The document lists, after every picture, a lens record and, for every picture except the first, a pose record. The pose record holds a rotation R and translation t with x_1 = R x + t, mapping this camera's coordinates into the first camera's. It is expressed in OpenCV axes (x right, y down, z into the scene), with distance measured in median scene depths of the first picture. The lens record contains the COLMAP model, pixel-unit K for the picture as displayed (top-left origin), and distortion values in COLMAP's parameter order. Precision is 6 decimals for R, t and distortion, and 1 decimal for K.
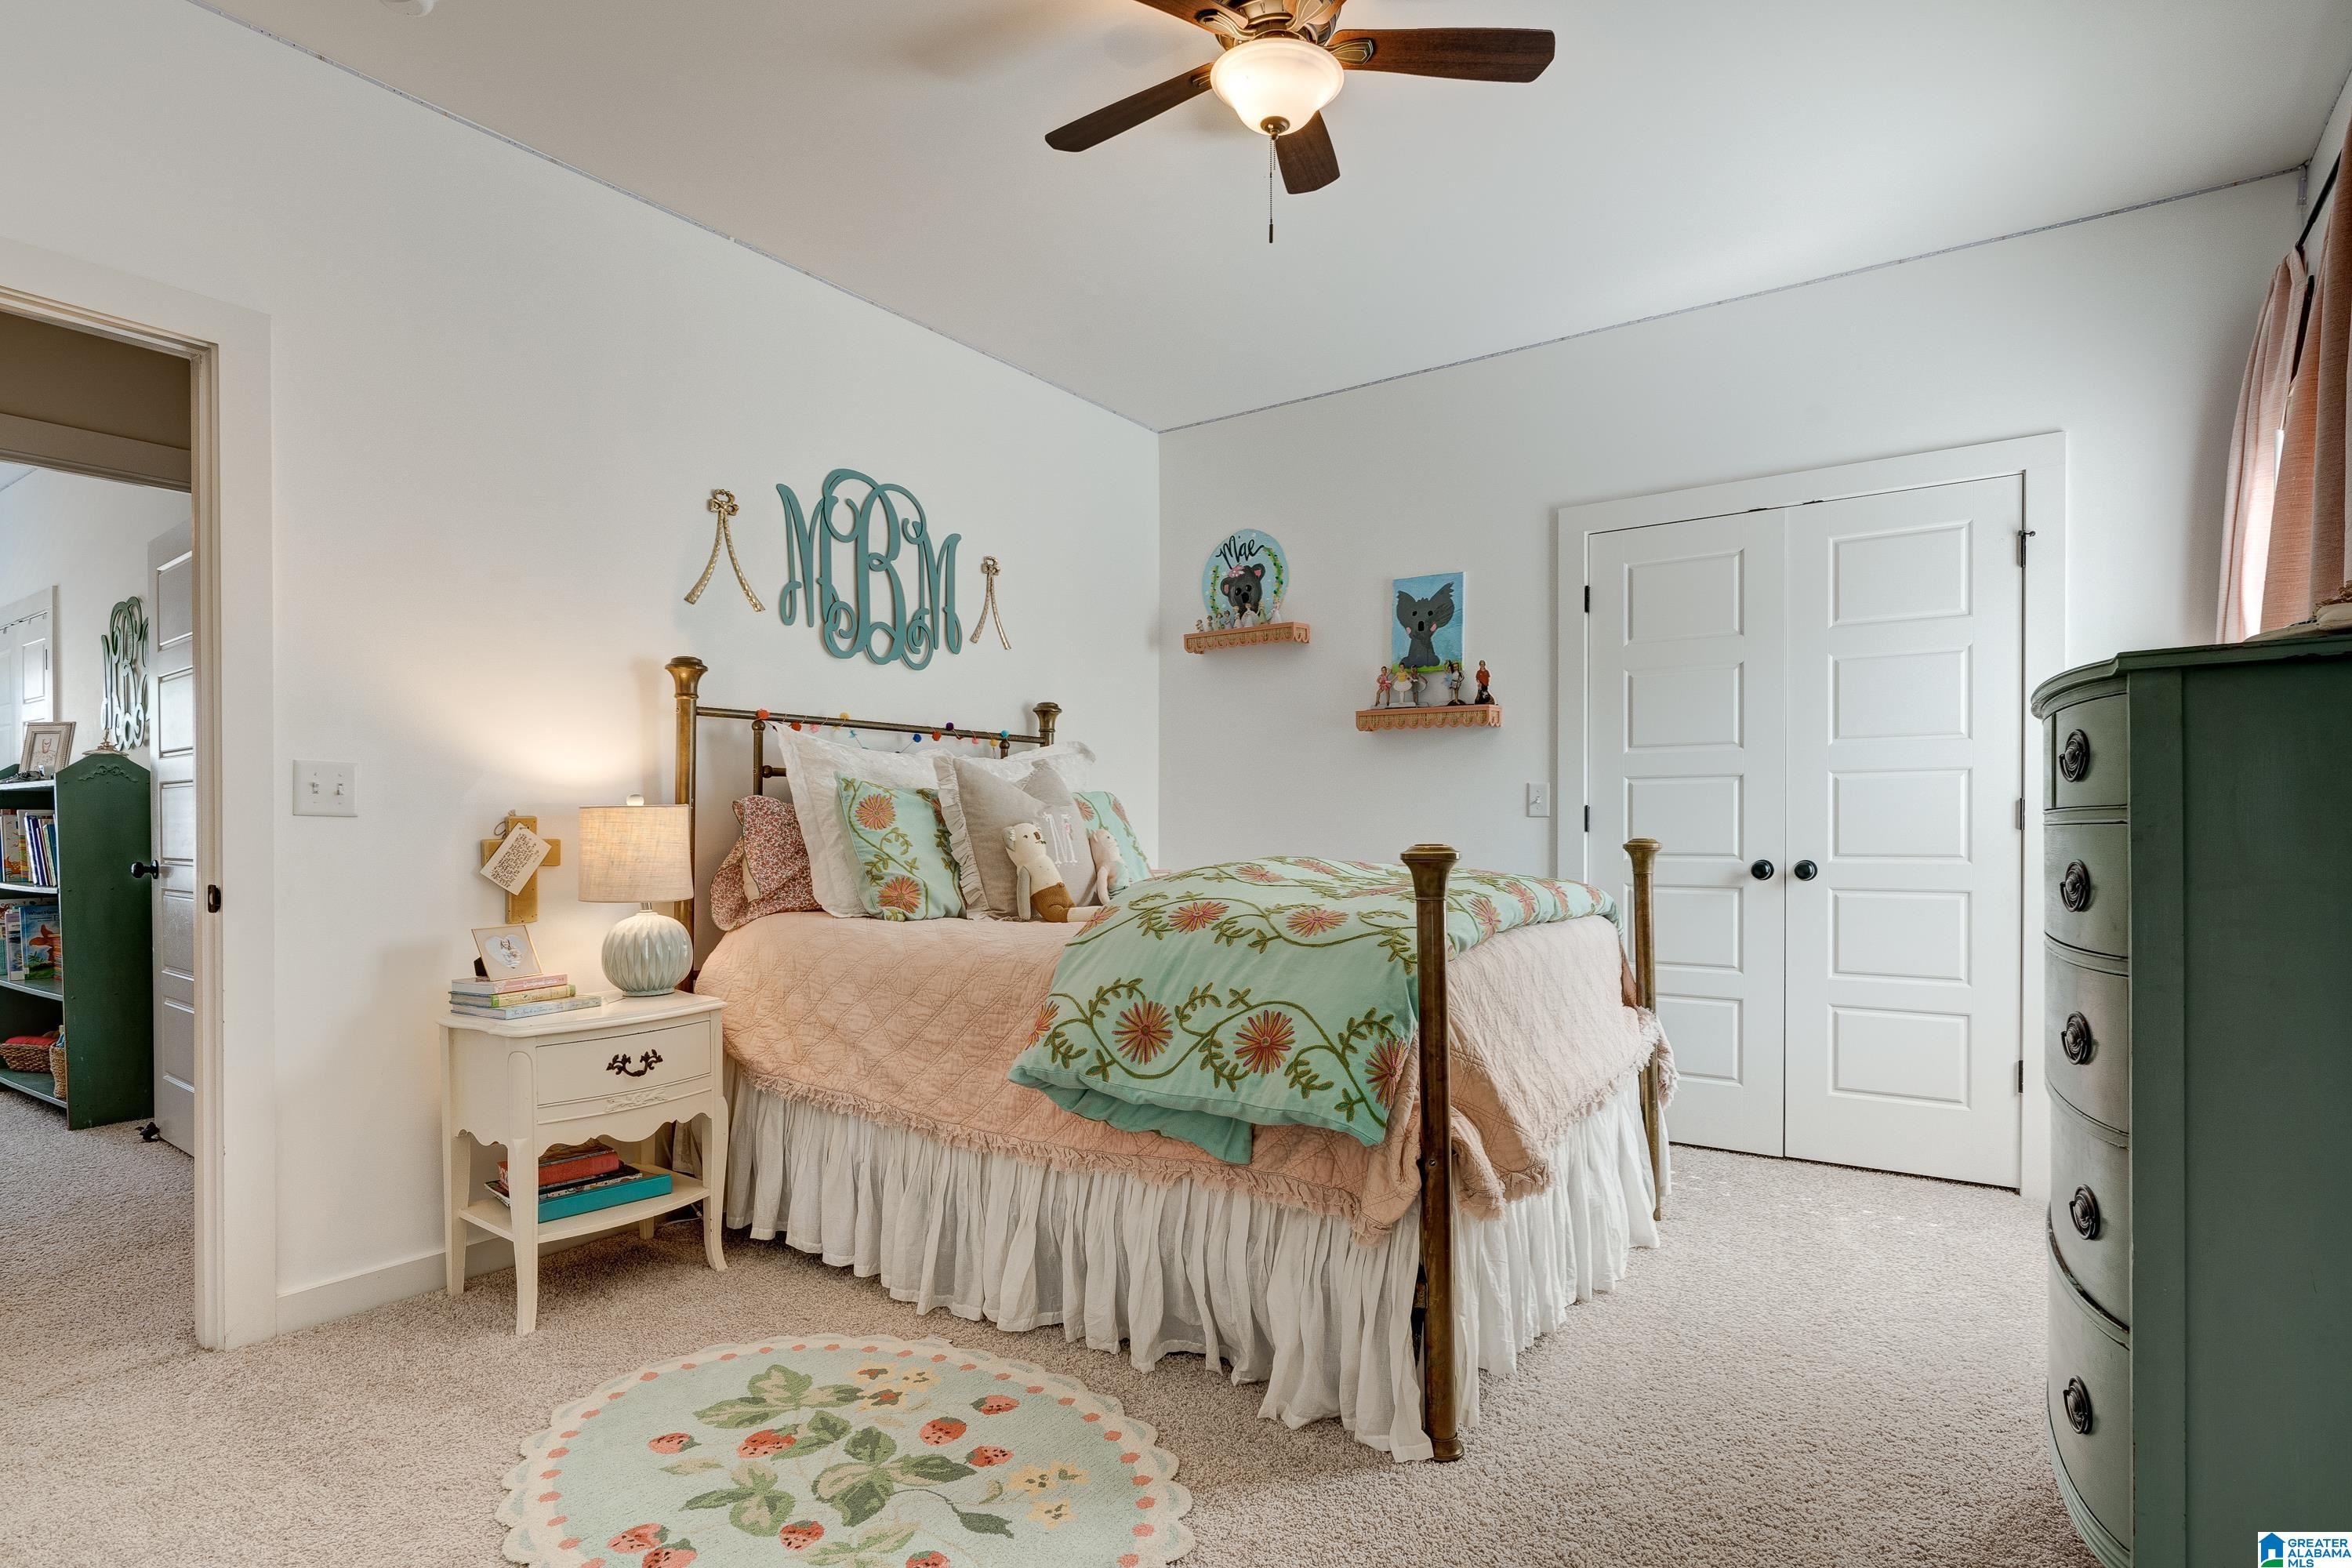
lens RADIAL K [[1223.7, 0, 1176.1], [0, 1223.7, 834.6], [0, 0, 1]] dist [0.000002, 0.000011]
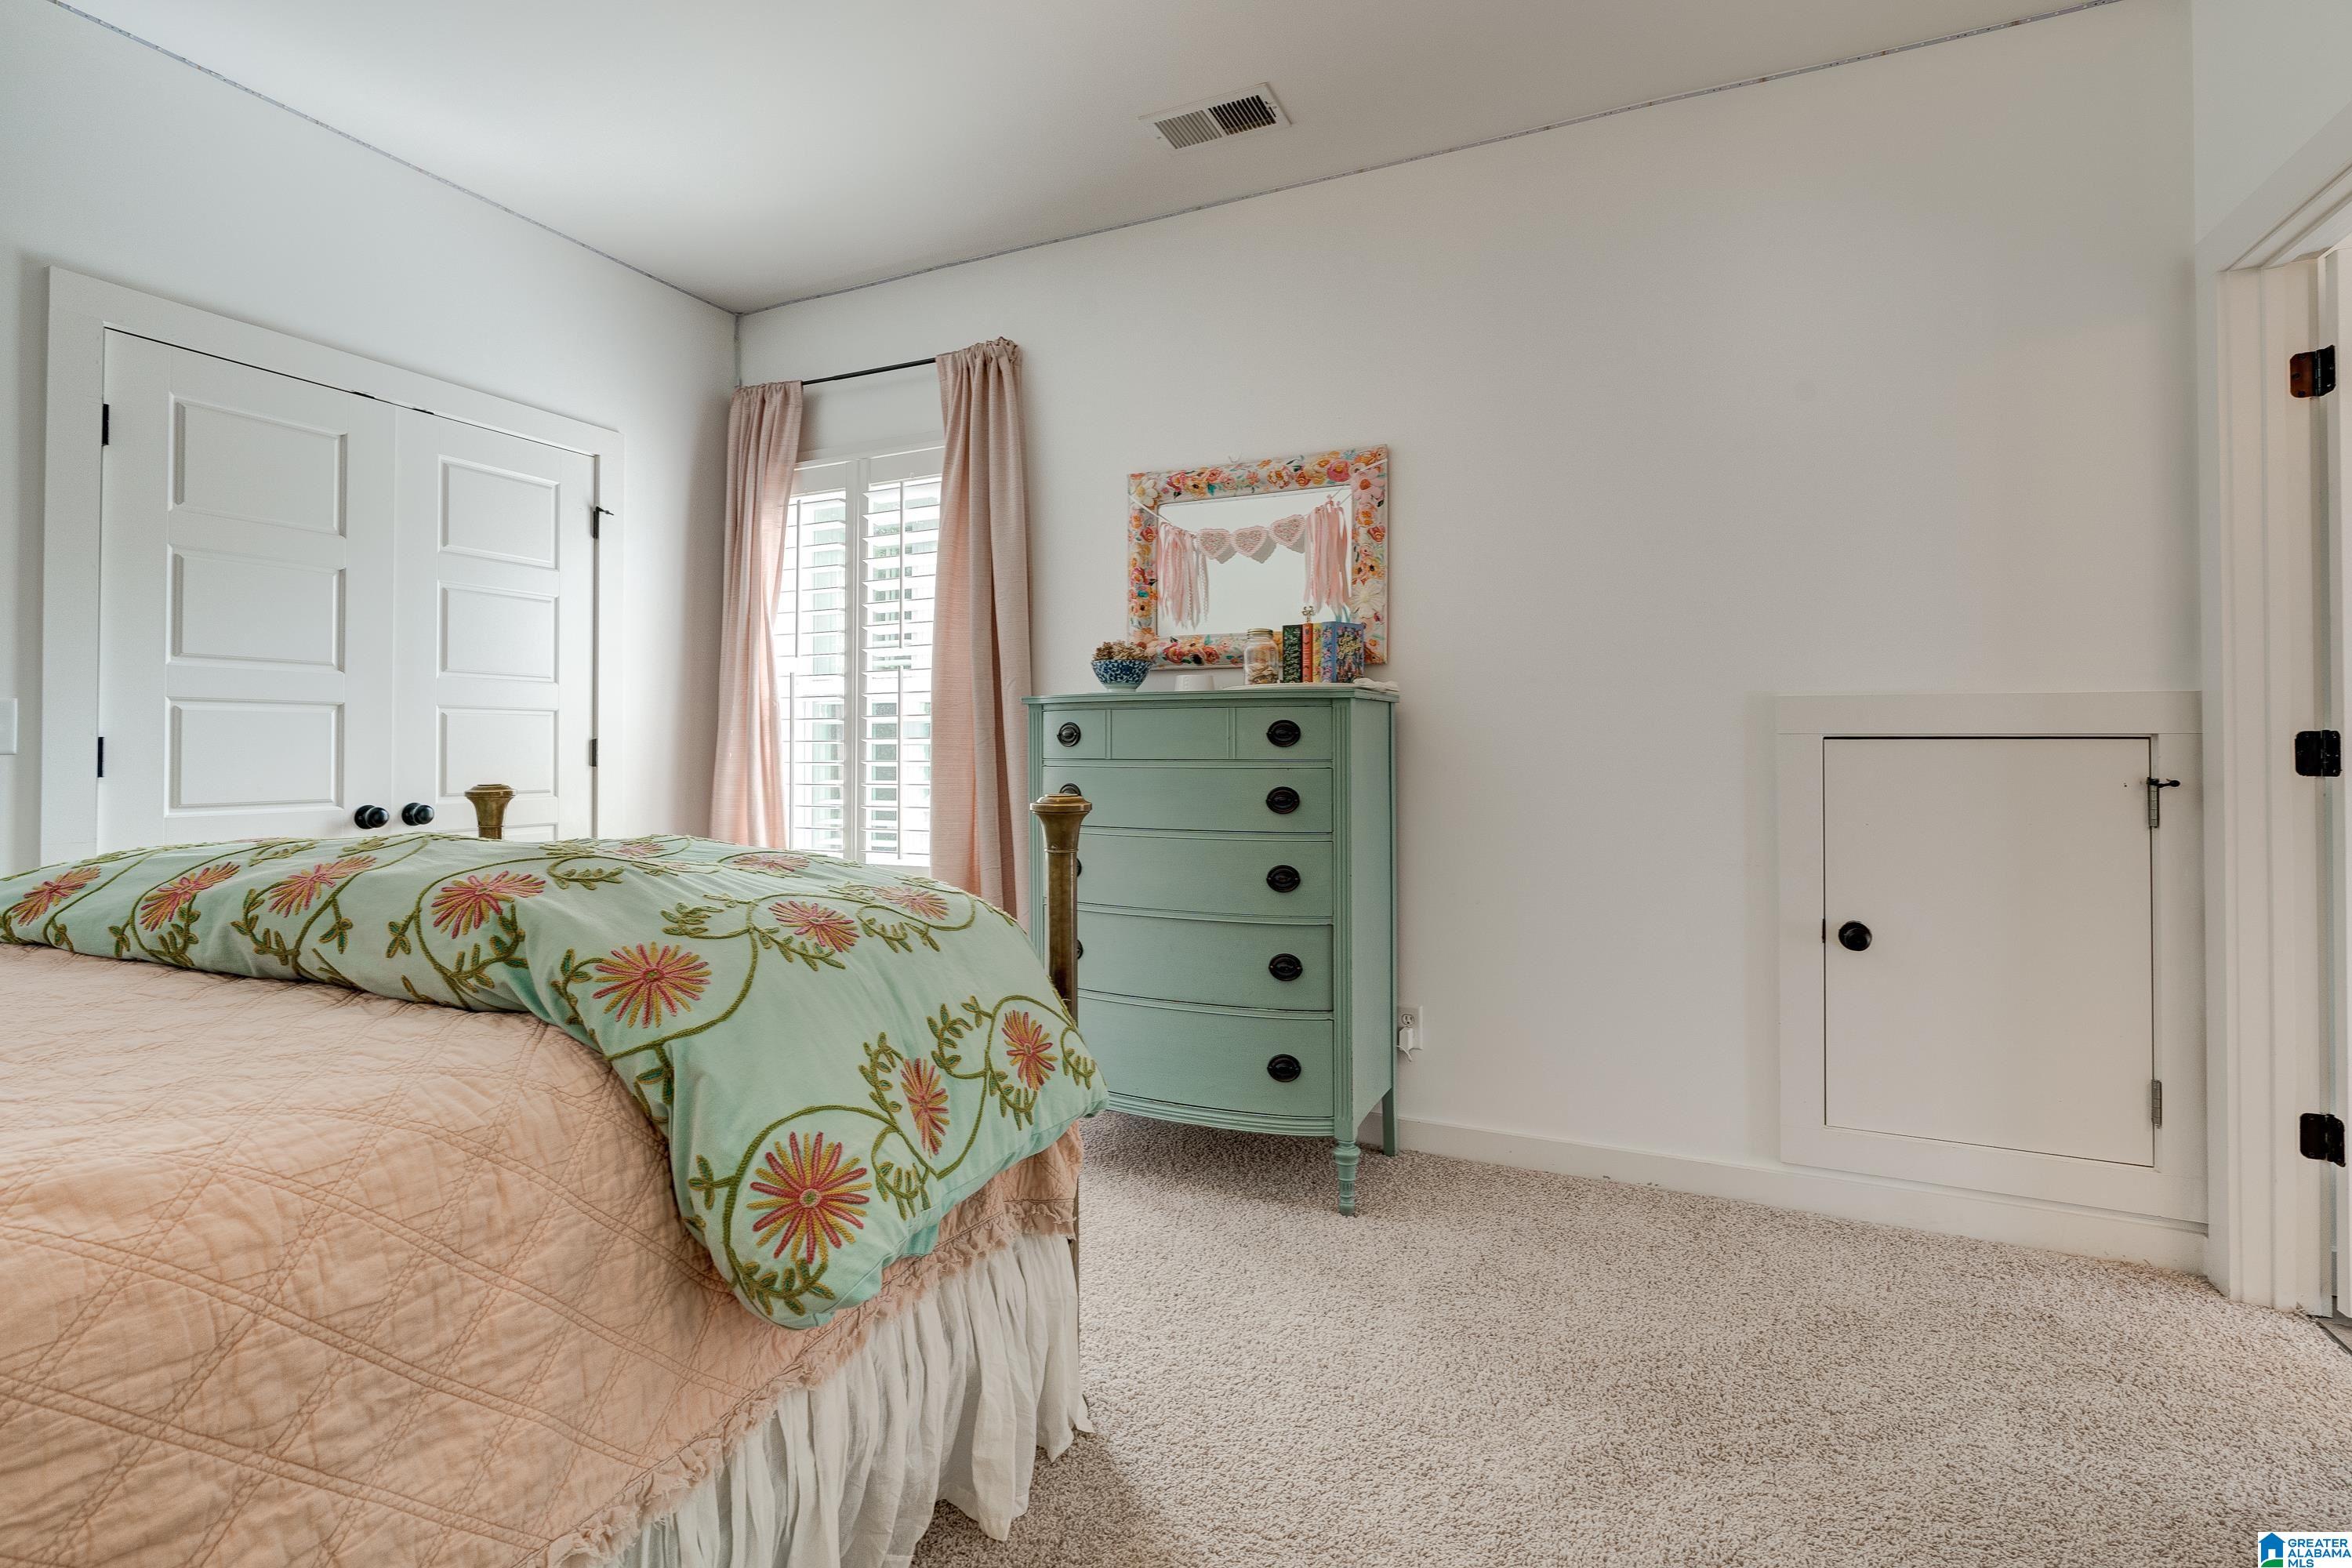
lens RADIAL K [[1080.4, 0, 1175.2], [0, 1080.4, 737.1], [0, 0, 1]] dist [-0.000843, -0.000175]
pose [[-0.172086, 0.011564, 0.985014, -0.394220], [0.004490, 0.999930, -0.010955, -0.017340], [-0.985072, 0.002537, -0.172126, 0.624320]]
